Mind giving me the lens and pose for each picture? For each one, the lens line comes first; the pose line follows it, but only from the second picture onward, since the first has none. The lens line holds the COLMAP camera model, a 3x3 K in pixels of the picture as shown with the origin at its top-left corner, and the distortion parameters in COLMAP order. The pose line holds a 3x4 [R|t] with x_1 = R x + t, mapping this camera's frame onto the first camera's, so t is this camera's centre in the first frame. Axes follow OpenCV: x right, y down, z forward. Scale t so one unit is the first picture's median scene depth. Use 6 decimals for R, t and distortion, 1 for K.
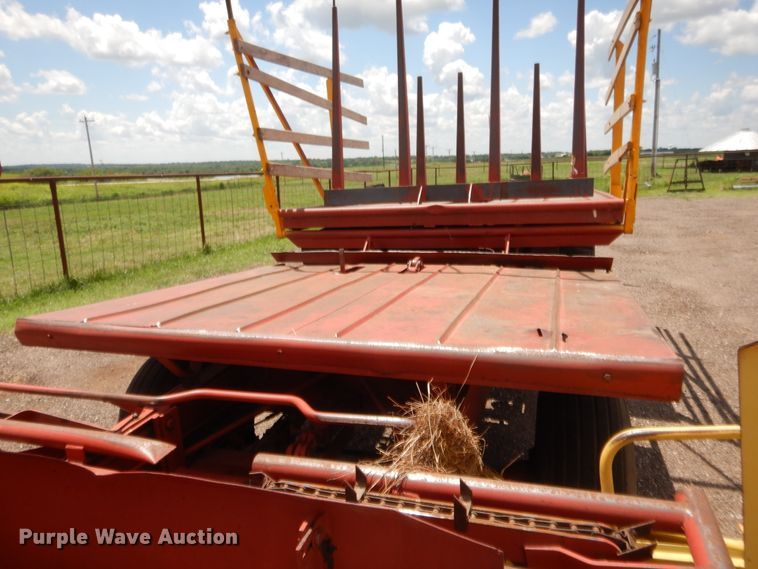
lens RADIAL K [[542.2, 0, 382.5], [0, 542.2, 286.1], [0, 0, 1]] dist [0.007558, 0.002036]
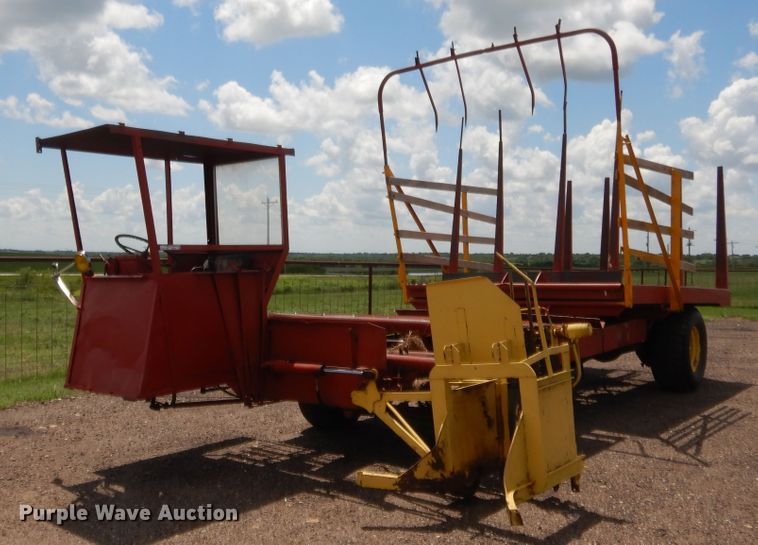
lens RADIAL K [[763.3, 0, 378.0], [0, 763.3, 285.5], [0, 0, 1]] dist [0.064791, 0.000000]
pose [[0.943999, 0.046293, -0.326684, 0.386821], [-0.106343, 0.979961, -0.168427, 0.205733], [0.312340, 0.193735, 0.930005, -0.890031]]
